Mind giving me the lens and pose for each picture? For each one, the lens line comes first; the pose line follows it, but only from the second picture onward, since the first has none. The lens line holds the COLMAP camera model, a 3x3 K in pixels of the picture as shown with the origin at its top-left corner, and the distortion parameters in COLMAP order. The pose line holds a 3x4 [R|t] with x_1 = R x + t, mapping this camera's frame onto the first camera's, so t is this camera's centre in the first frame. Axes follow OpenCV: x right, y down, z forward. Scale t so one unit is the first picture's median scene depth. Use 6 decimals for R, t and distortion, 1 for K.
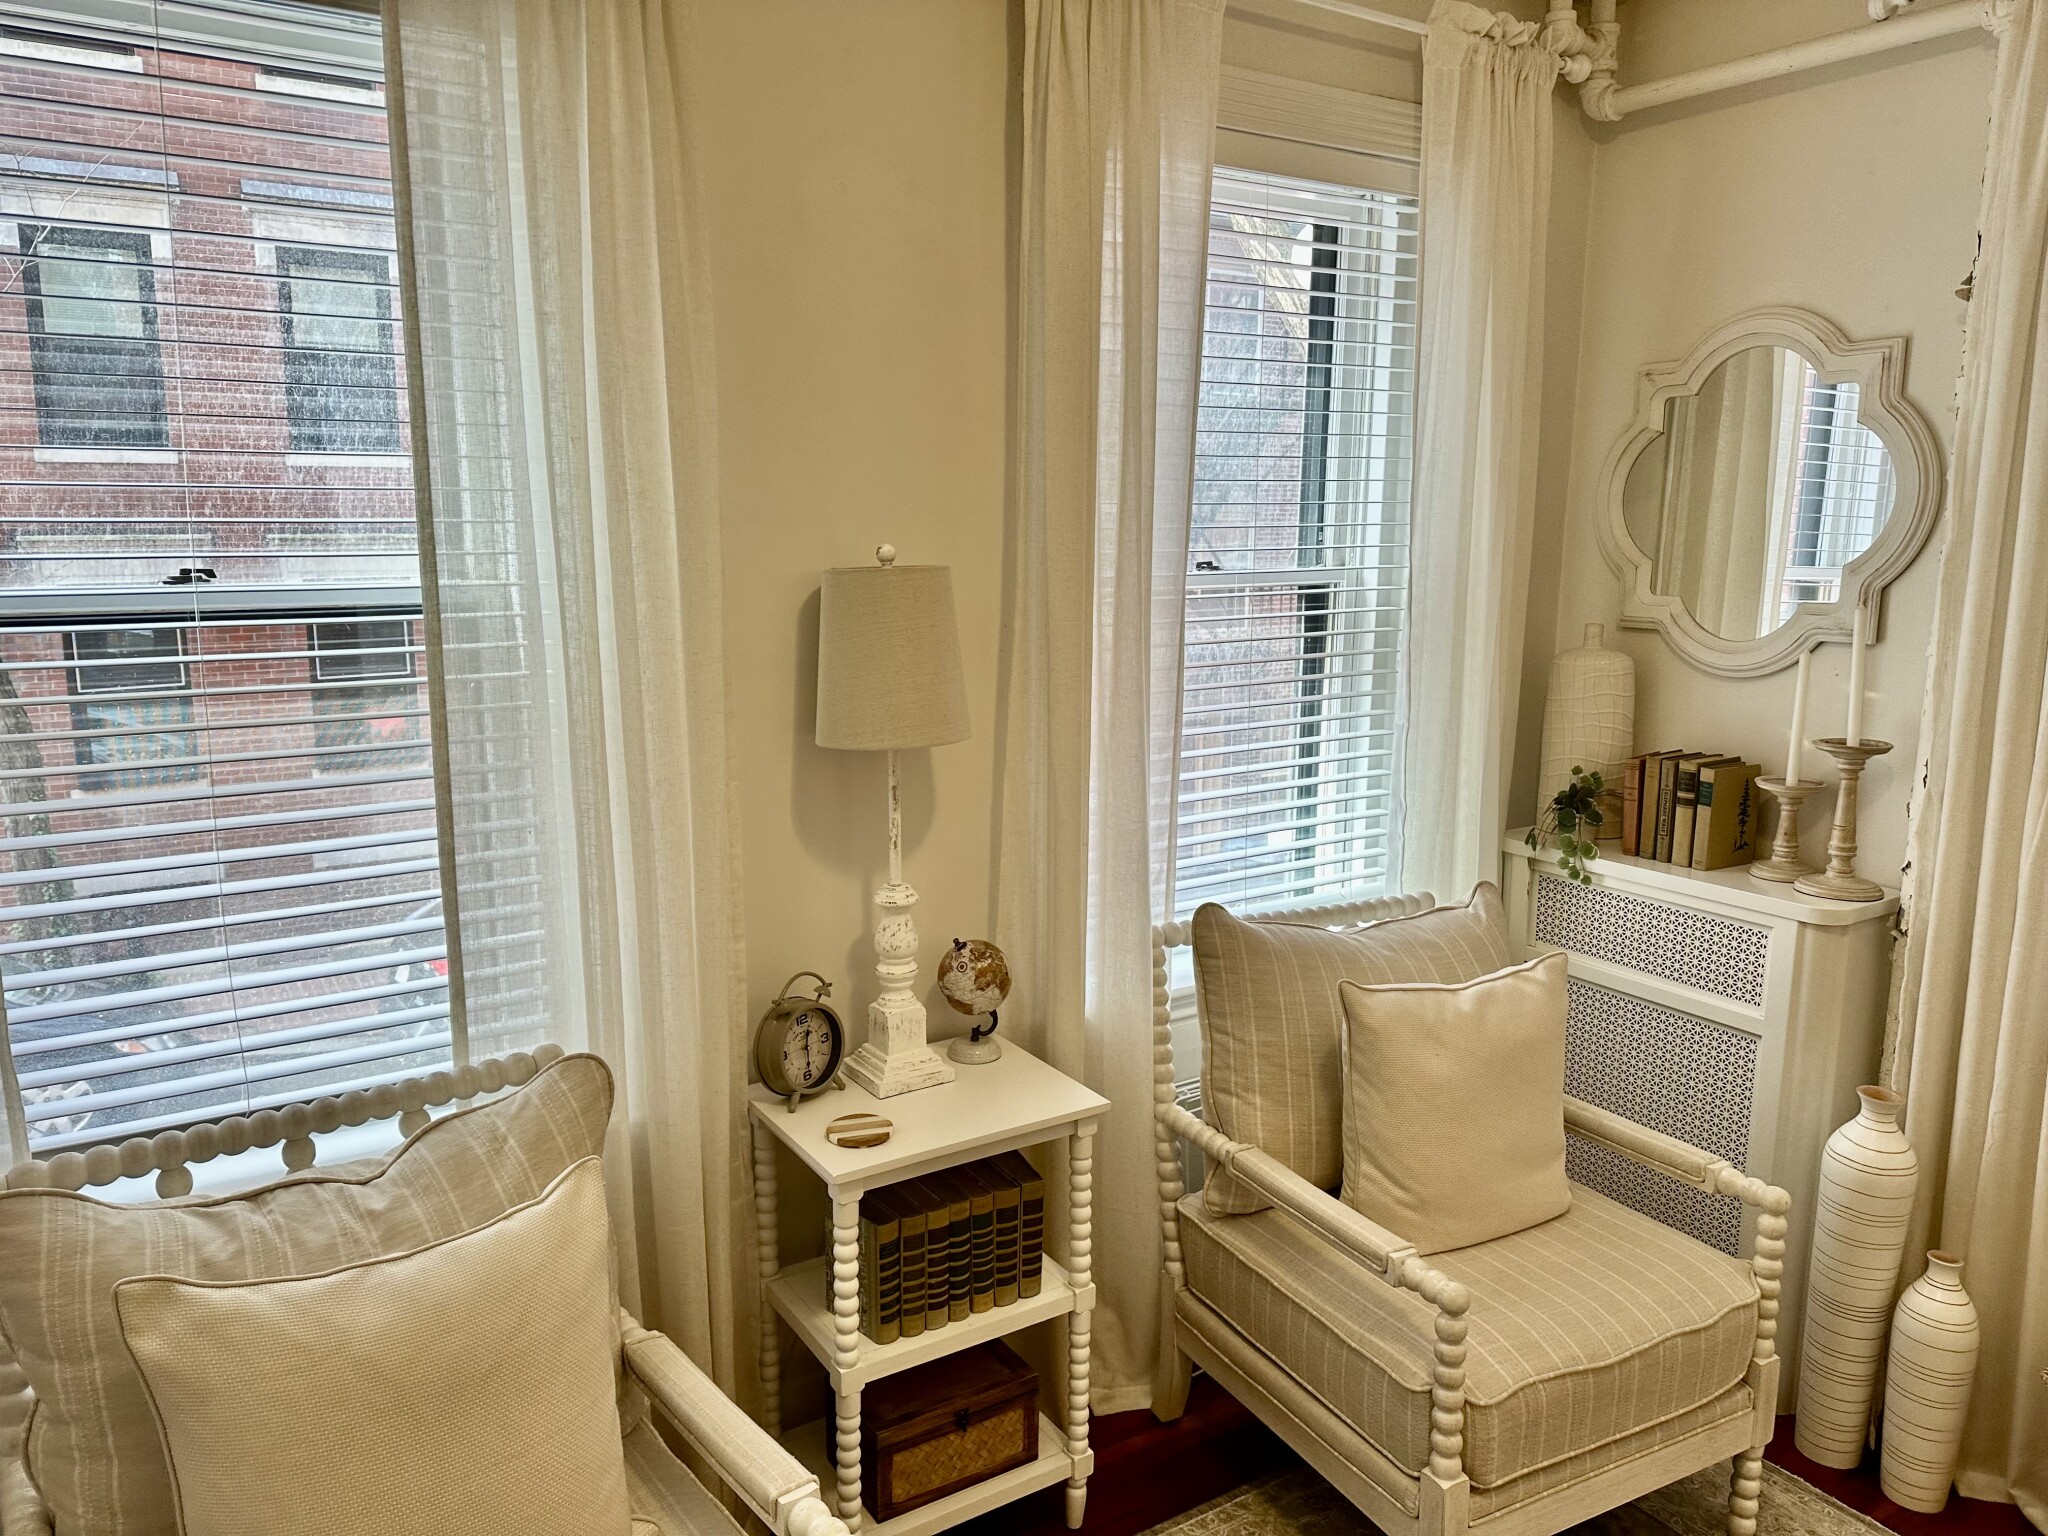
lens RADIAL K [[1352.1, 0, 1020.5], [0, 1352.1, 756.4], [0, 0, 1]] dist [0.004695, -0.003975]
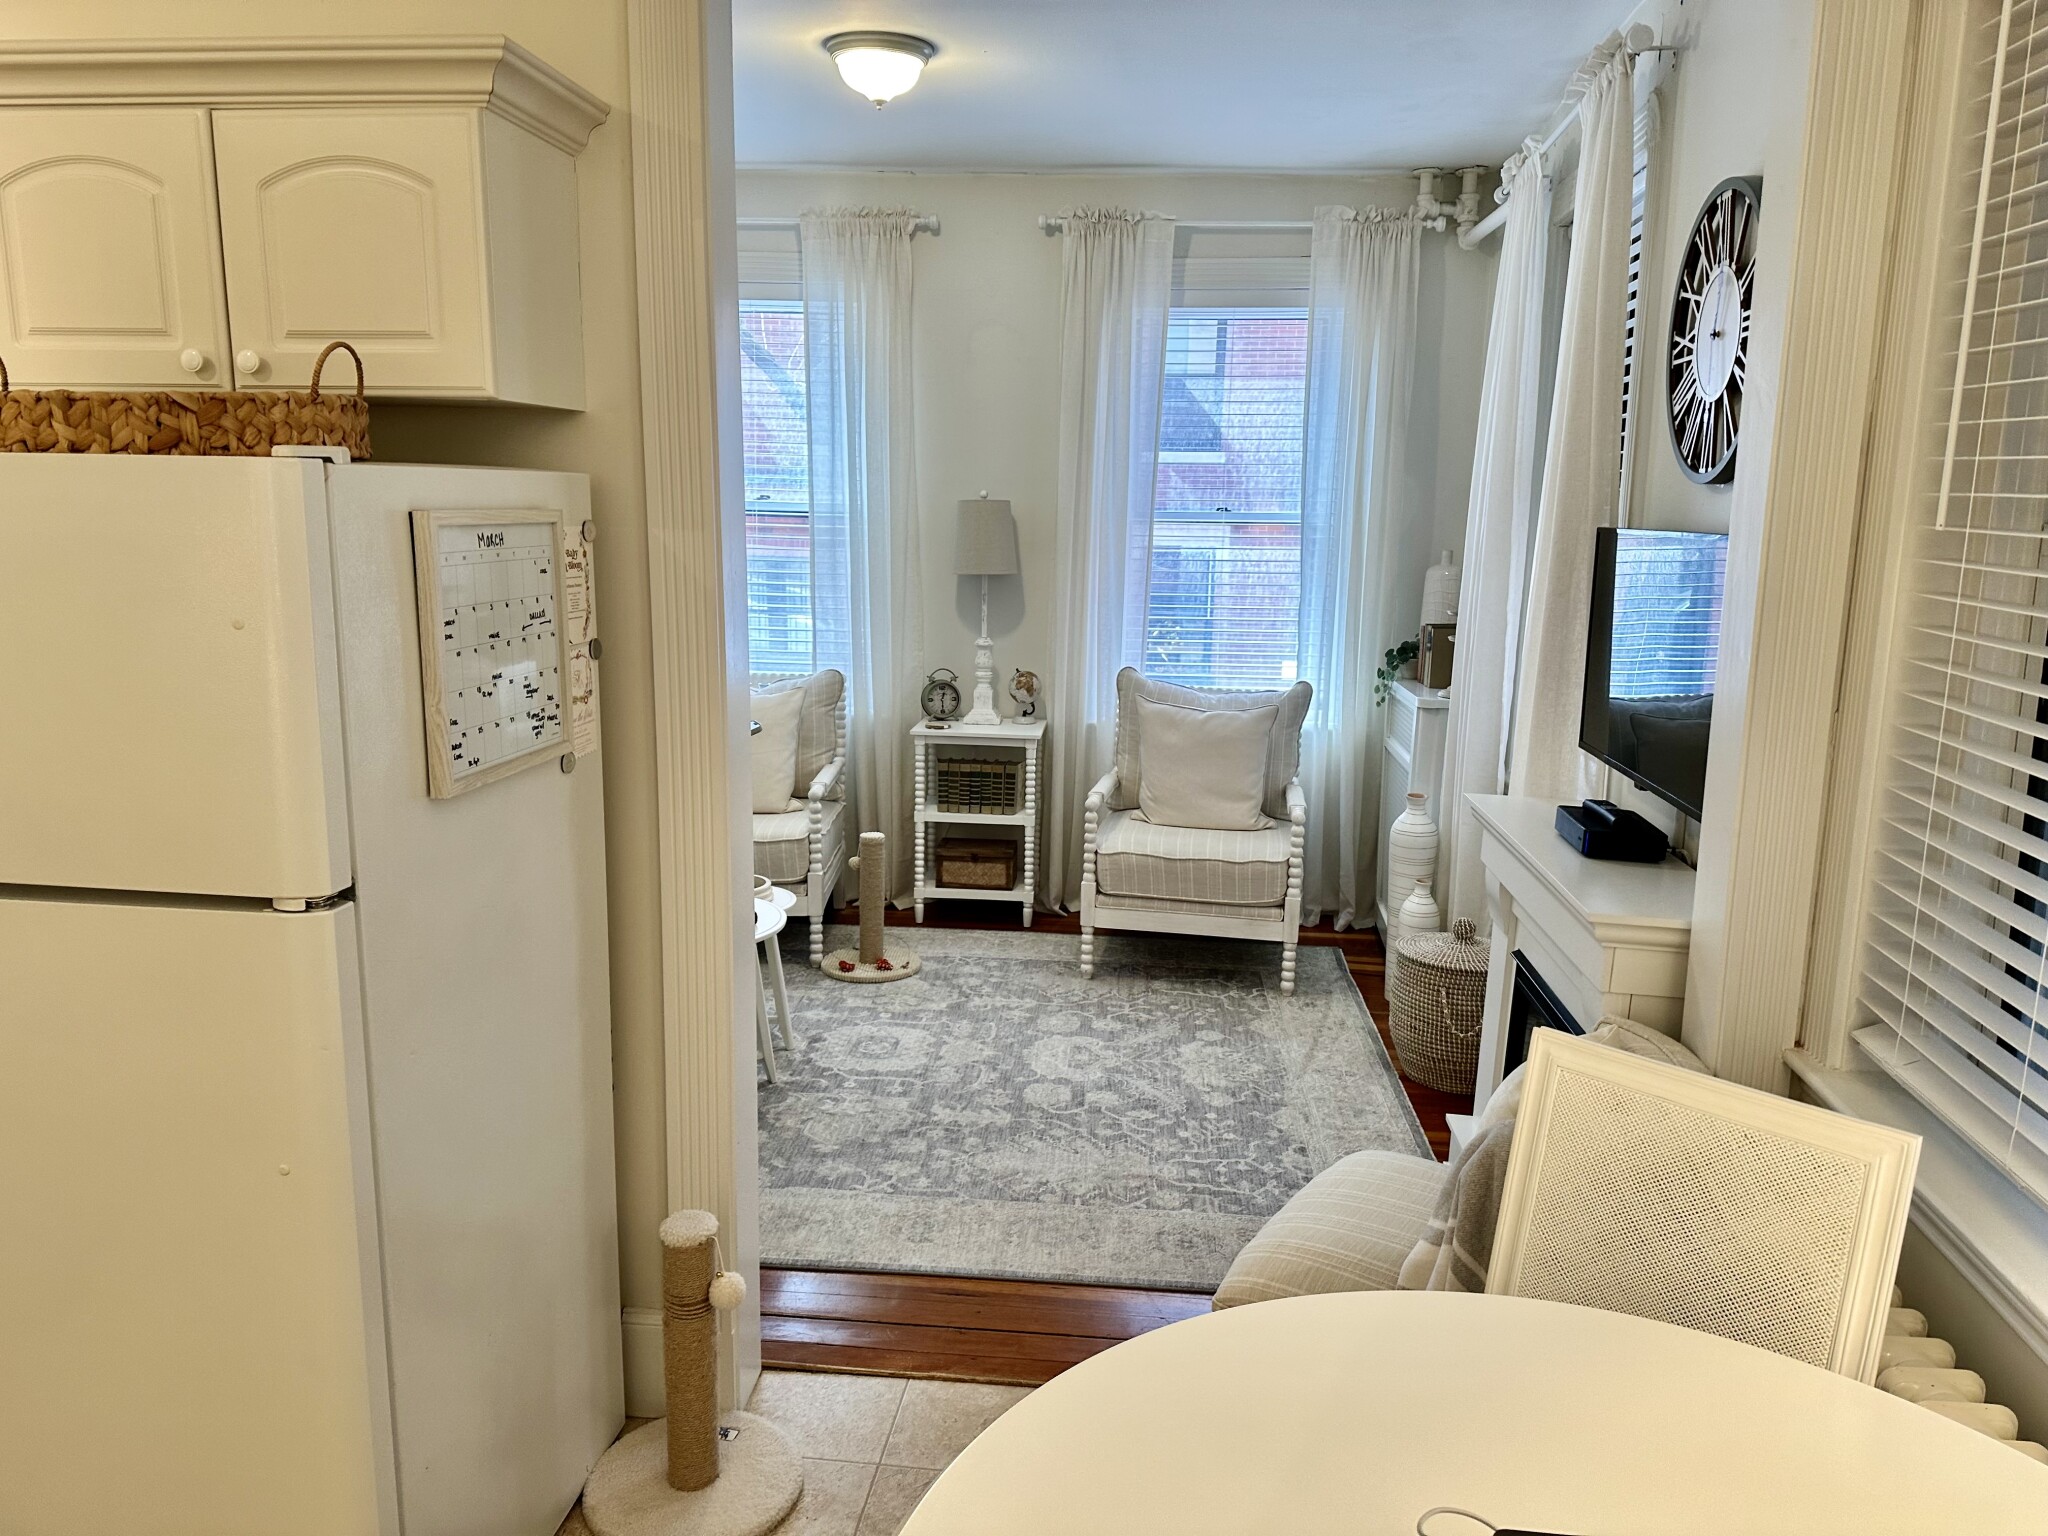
lens RADIAL K [[1396.1, 0, 981.6], [0, 1396.1, 718.6], [0, 0, 1]] dist [0.066348, -0.081074]
pose [[0.808599, 0.107307, -0.578492, 1.354014], [-0.105114, 0.993756, 0.037411, 0.145322], [0.578894, 0.030557, 0.814830, -1.011236]]
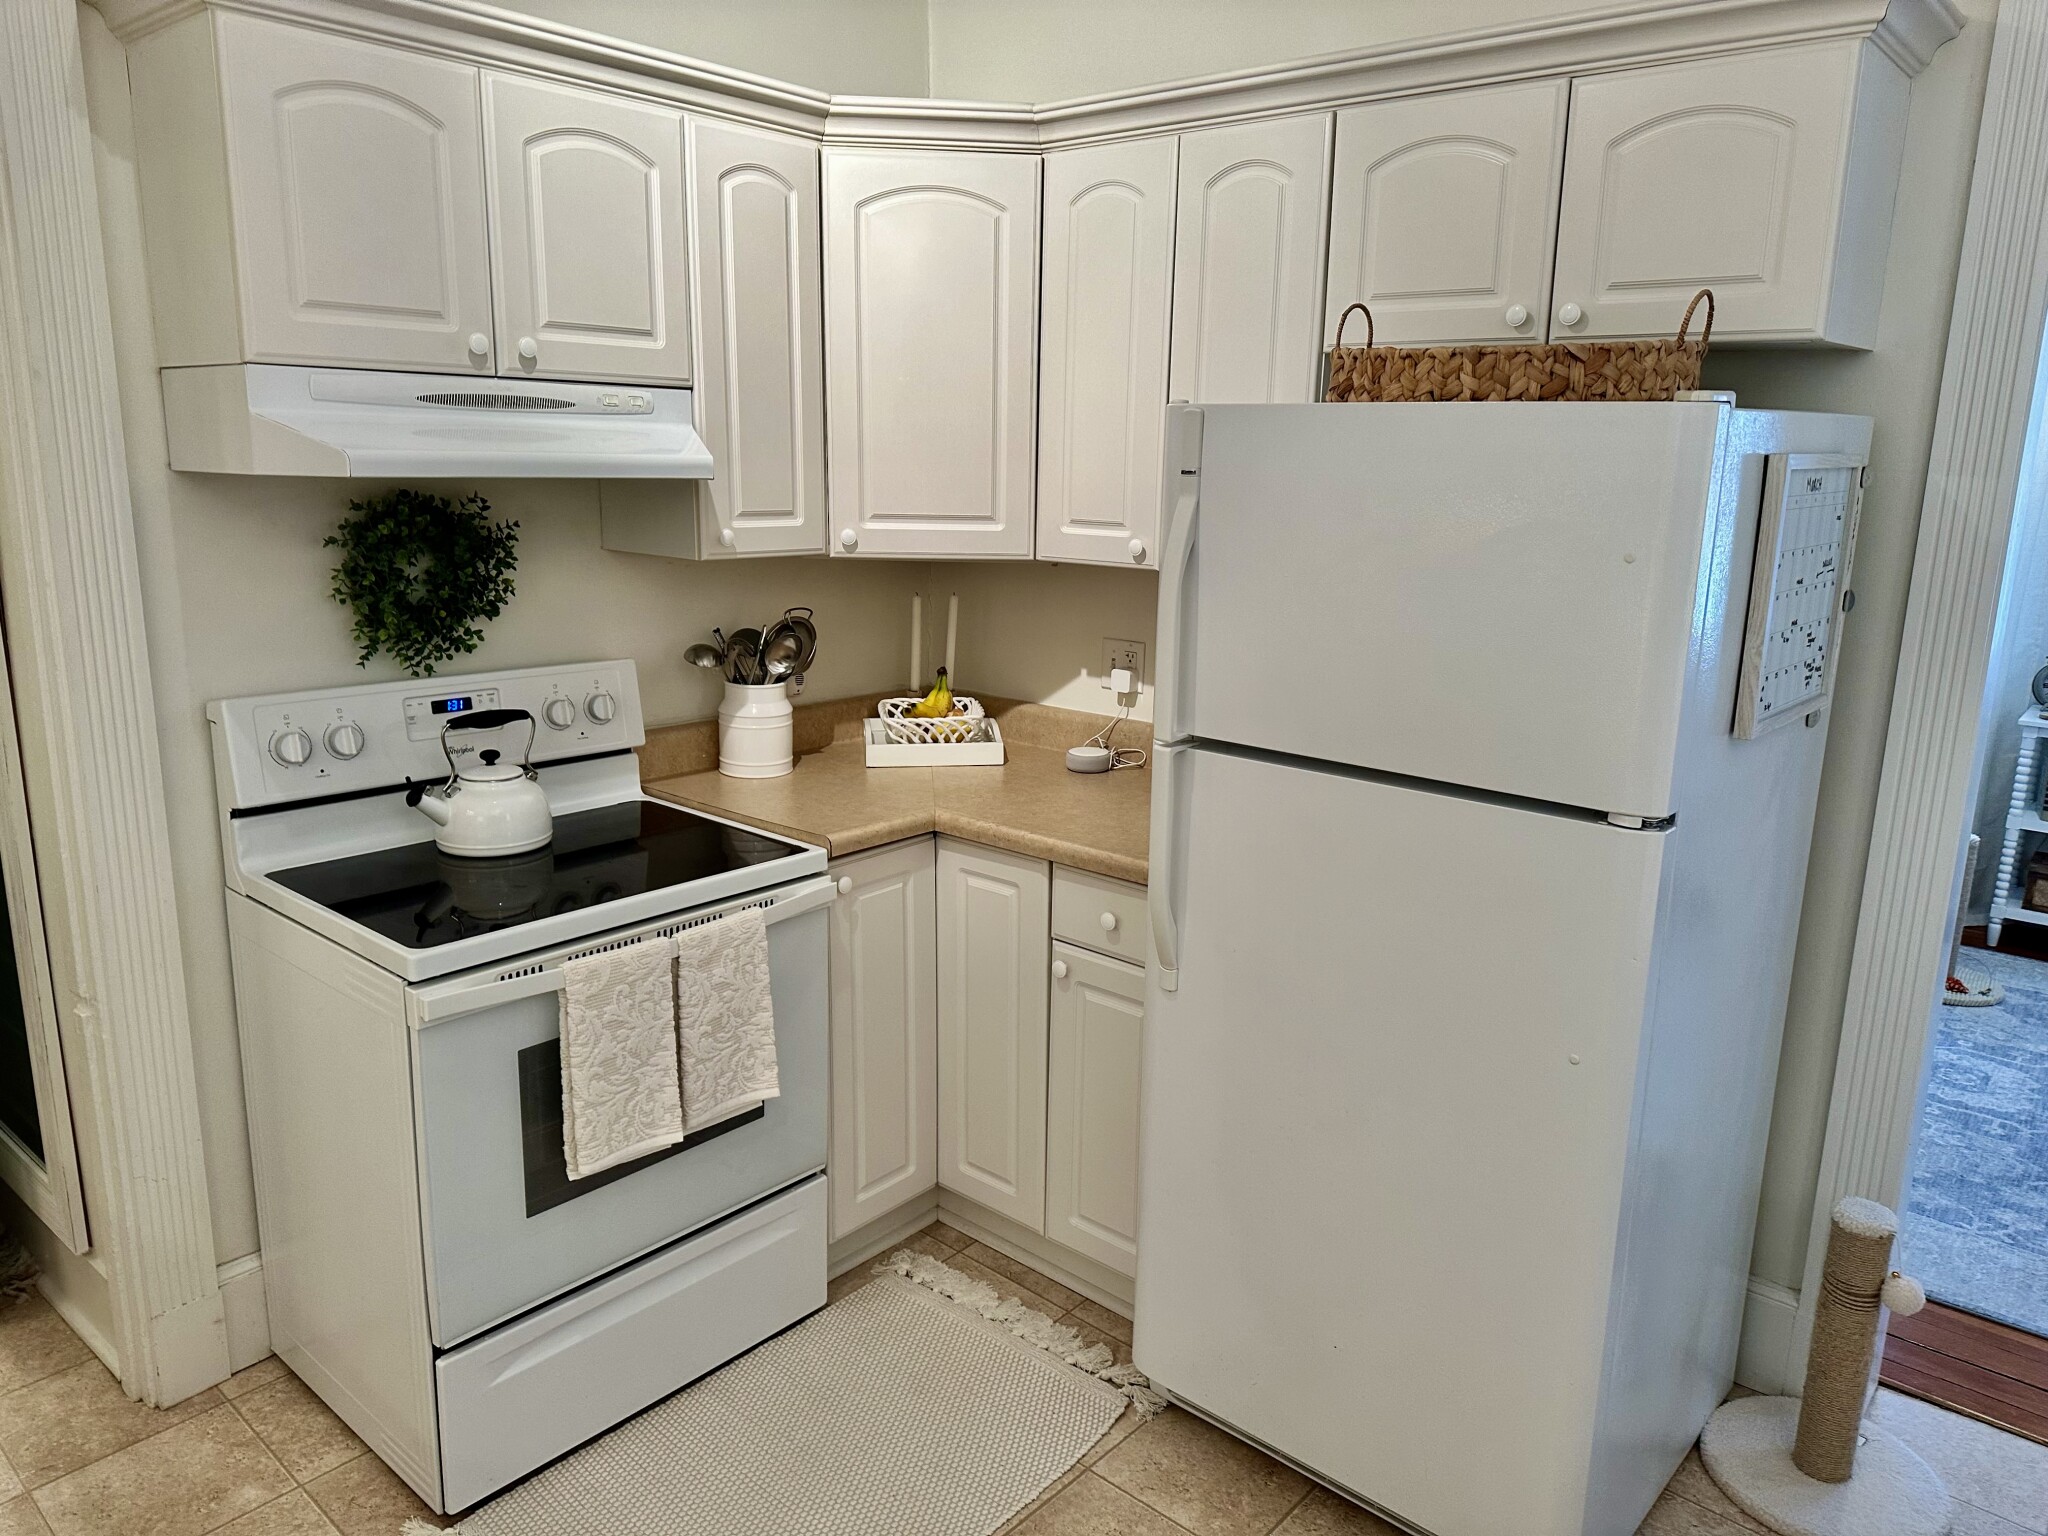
lens RADIAL K [[1414.8, 0, 1022.8], [0, 1414.8, 727.8], [0, 0, 1]] dist [0.002753, -0.006702]
pose [[0.344241, 0.201696, -0.916961, 1.258159], [-0.155313, 0.975430, 0.156250, 0.181276], [0.925946, 0.088628, 0.367109, -1.210070]]
